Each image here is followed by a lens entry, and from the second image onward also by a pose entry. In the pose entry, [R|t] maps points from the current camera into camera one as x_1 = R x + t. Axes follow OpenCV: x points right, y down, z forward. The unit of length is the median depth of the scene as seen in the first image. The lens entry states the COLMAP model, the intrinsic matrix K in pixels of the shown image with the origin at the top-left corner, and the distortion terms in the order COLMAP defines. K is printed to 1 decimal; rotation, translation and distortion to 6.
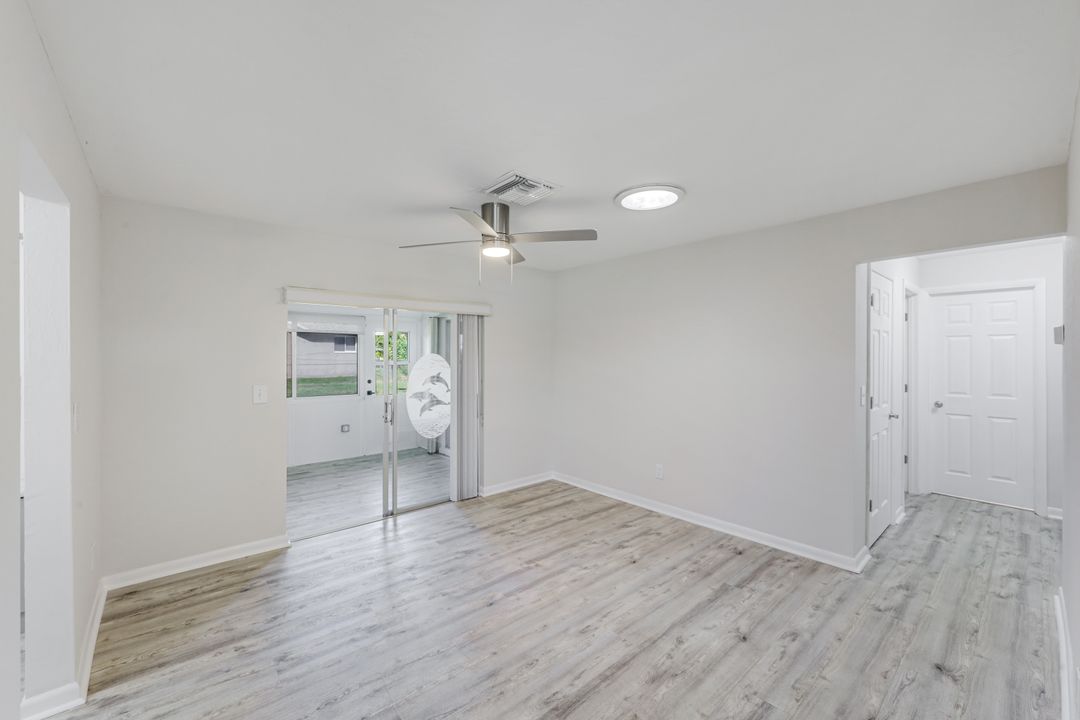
lens RADIAL K [[439.2, 0, 536.9], [0, 439.2, 352.3], [0, 0, 1]] dist [0.000046, 0.000005]
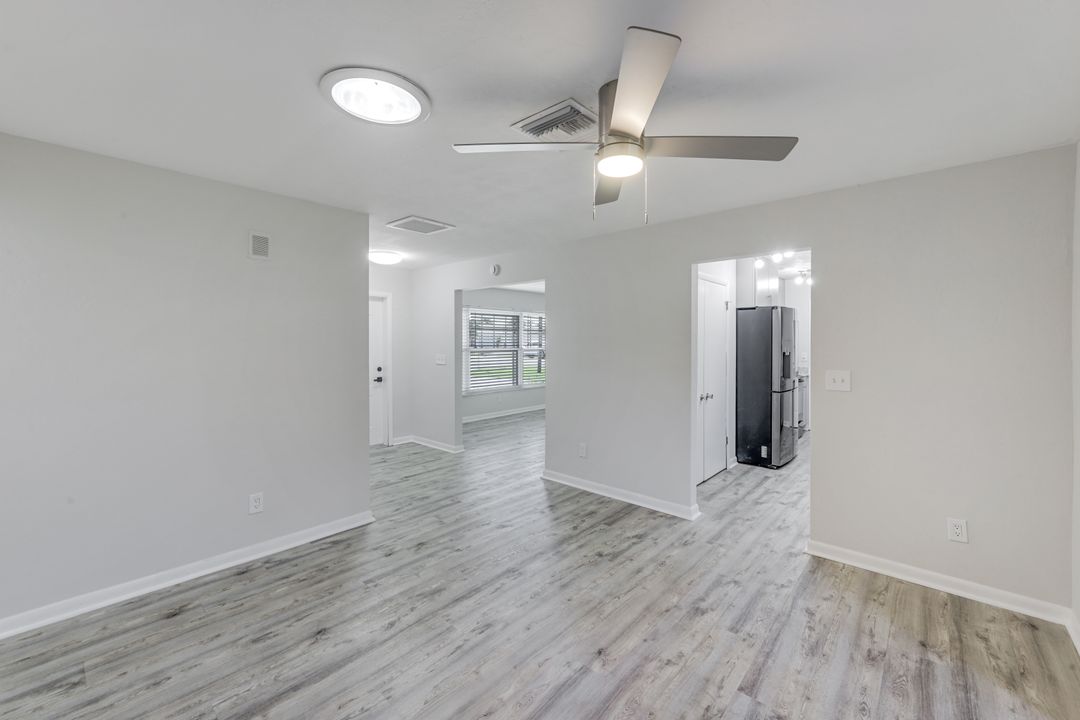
lens RADIAL K [[439.2, 0, 536.9], [0, 439.2, 352.3], [0, 0, 1]] dist [0.000046, 0.000005]
pose [[-0.993595, 0.001444, -0.112993, 0.106805], [-0.000877, 0.999790, 0.020494, 0.020632], [0.112999, 0.020462, -0.993384, 1.951416]]
